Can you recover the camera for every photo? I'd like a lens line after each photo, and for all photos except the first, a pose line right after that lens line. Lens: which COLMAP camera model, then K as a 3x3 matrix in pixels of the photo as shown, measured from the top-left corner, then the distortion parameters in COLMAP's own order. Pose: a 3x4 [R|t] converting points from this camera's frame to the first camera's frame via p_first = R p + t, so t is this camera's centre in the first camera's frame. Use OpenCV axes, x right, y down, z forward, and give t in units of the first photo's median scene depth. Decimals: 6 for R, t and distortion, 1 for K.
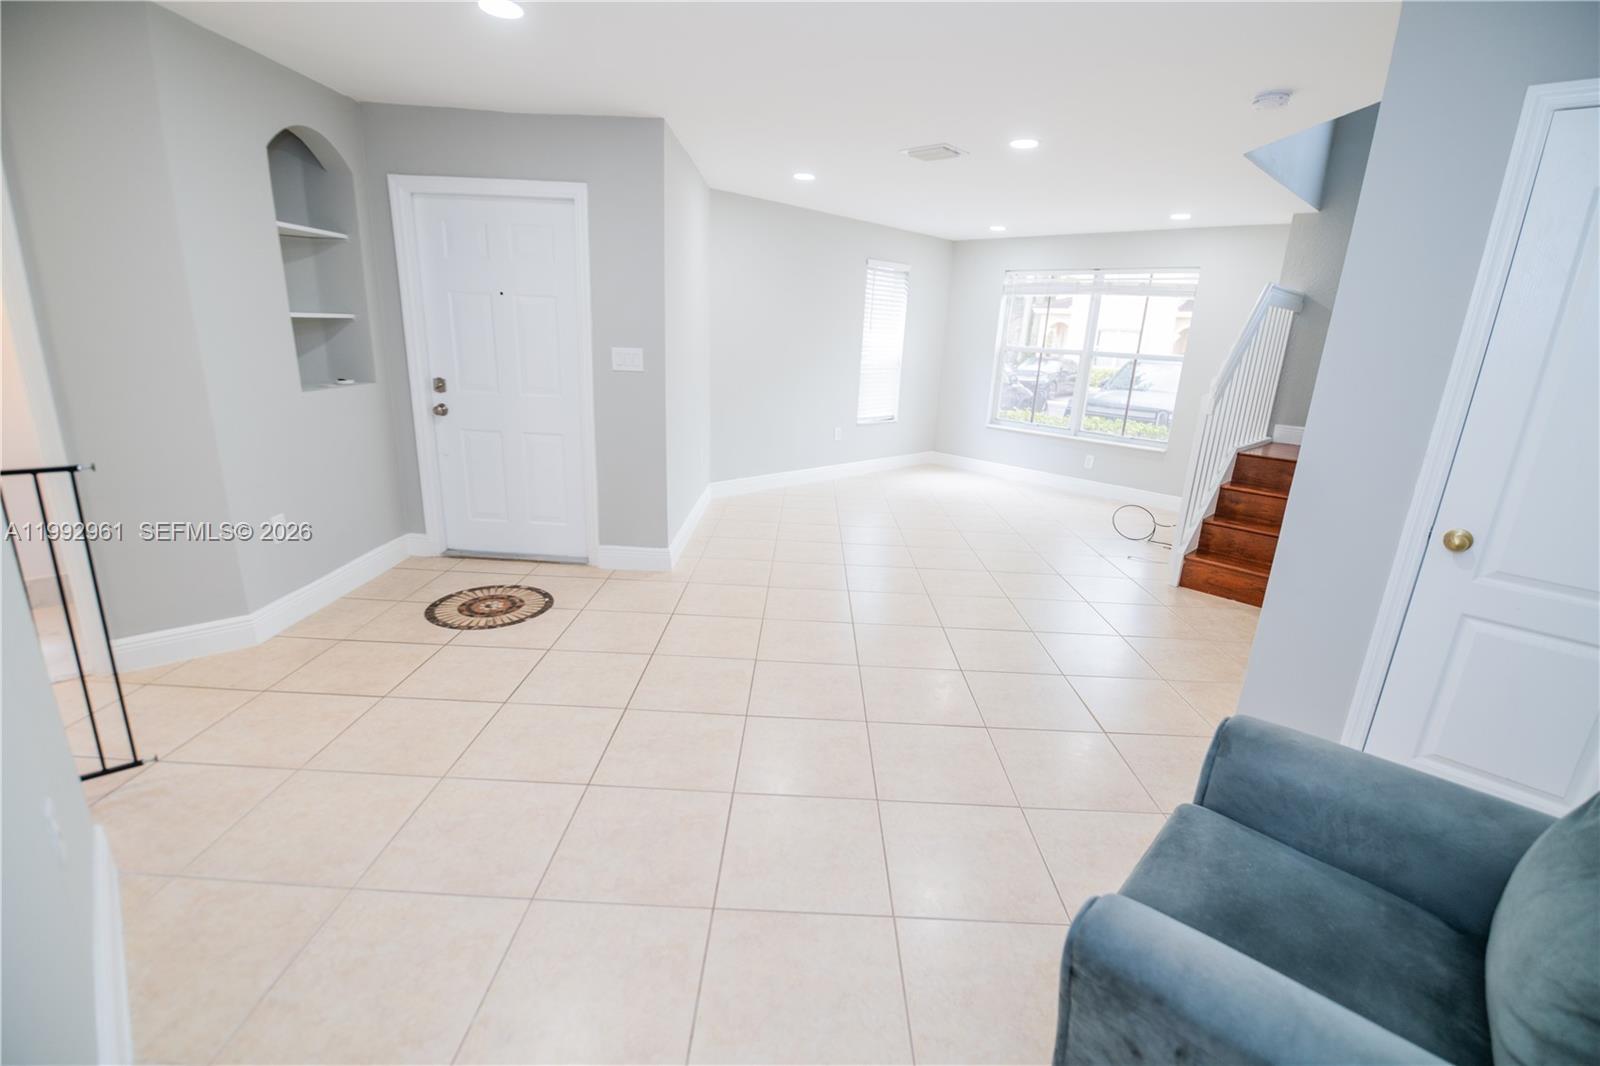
lens RADIAL K [[698.0, 0, 798.2], [0, 698.0, 530.5], [0, 0, 1]] dist [-0.001331, -0.010723]
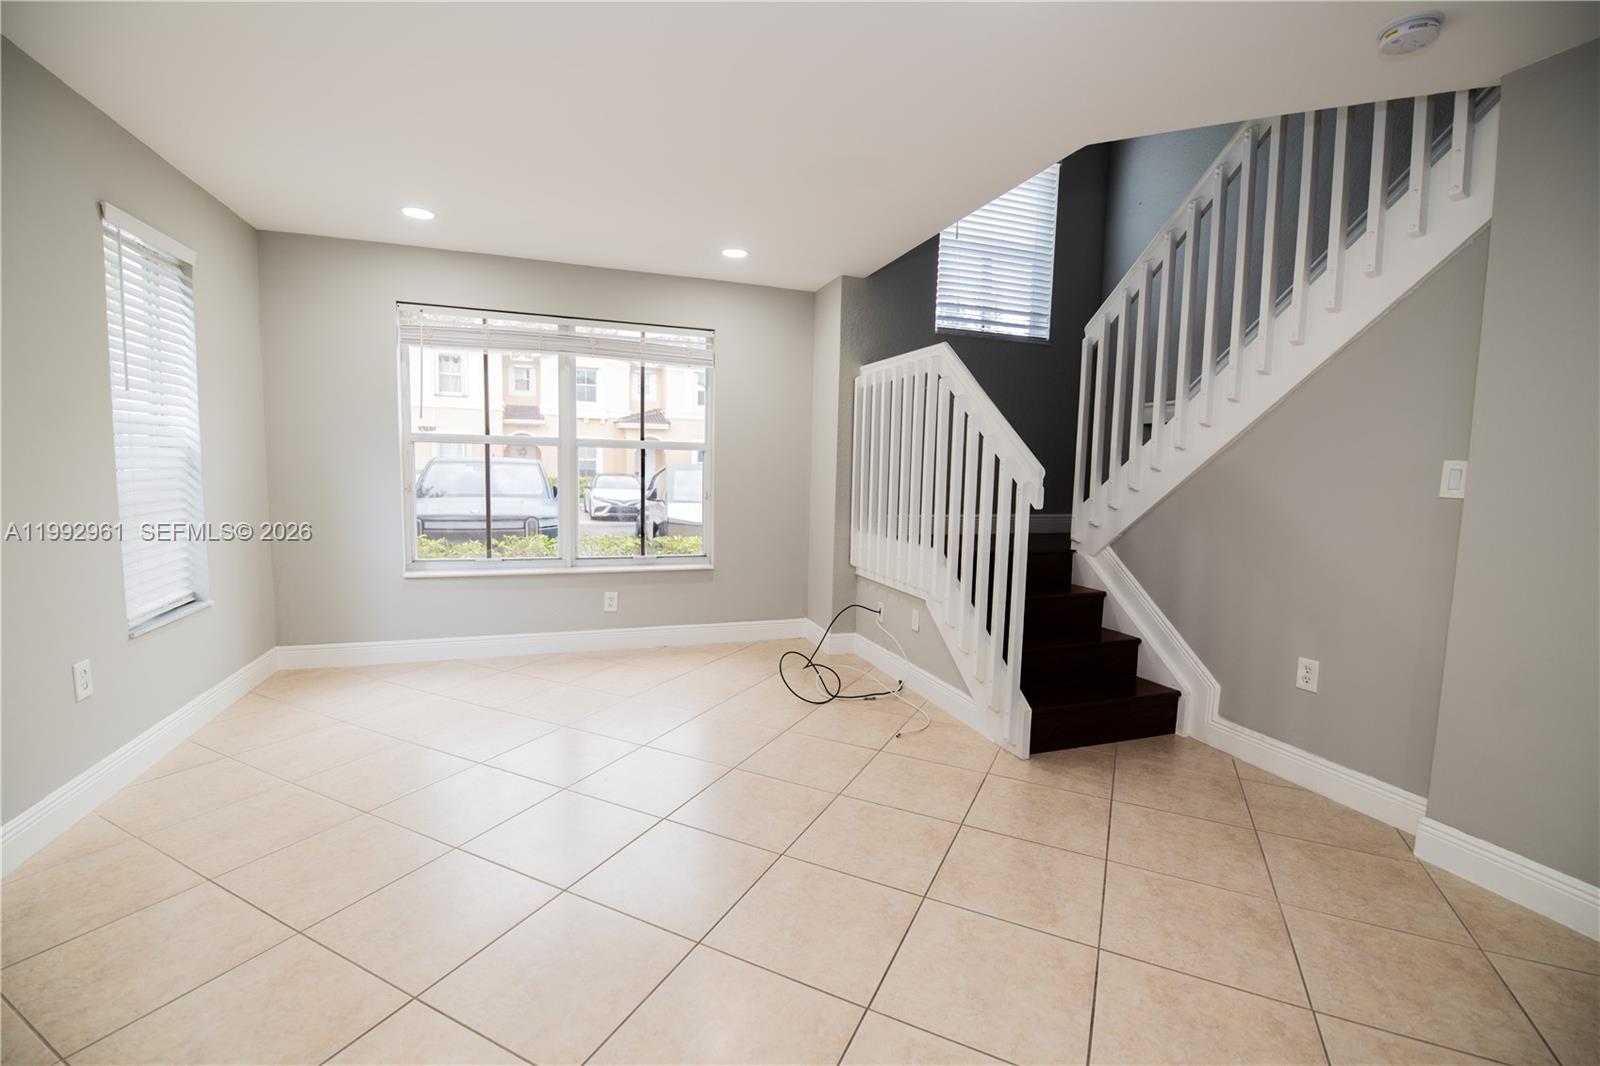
lens RADIAL K [[698.0, 0, 798.2], [0, 698.0, 530.5], [0, 0, 1]] dist [-0.001331, -0.010723]
pose [[0.430430, -0.118904, 0.894758, -0.085238], [0.247346, 0.968878, 0.009767, -0.124014], [-0.868073, 0.217111, 0.446444, 0.528075]]
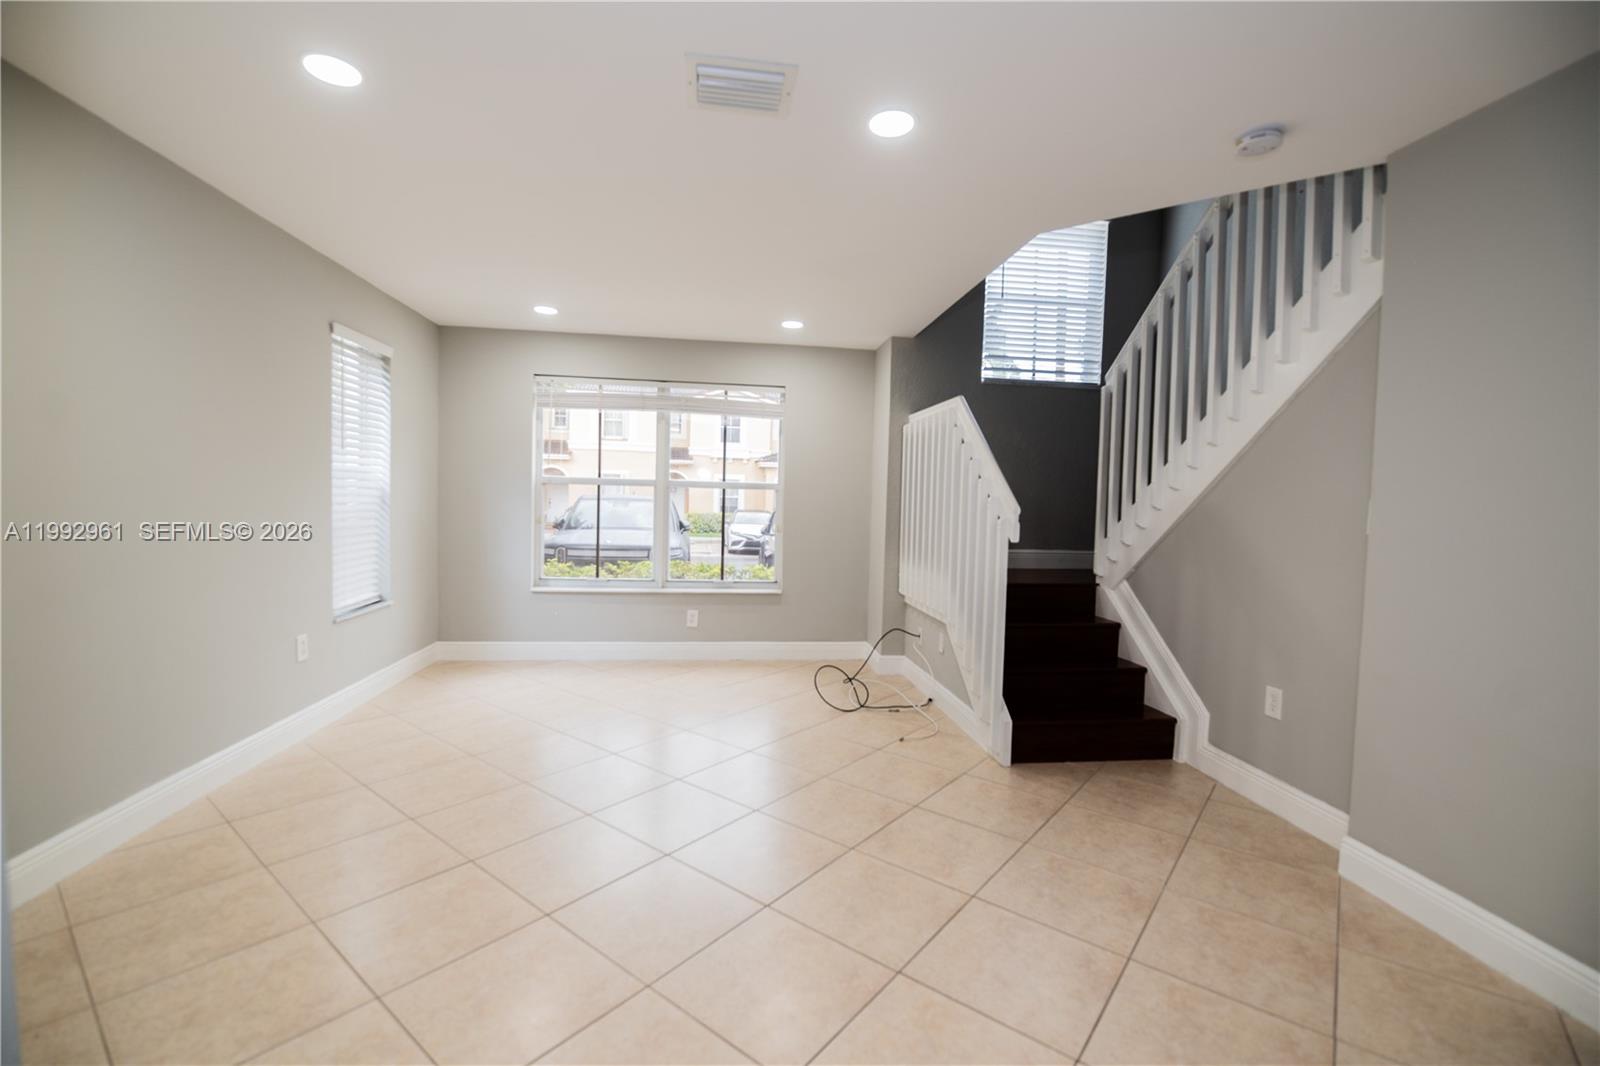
lens RADIAL K [[701.0, 0, 798.1], [0, 701.0, 527.8], [0, 0, 1]] dist [0.000246, -0.010362]
pose [[0.611584, -0.061940, 0.788751, -0.114649], [0.221638, 0.970427, -0.095647, -0.093996], [-0.759501, 0.233313, 0.607226, 0.408655]]
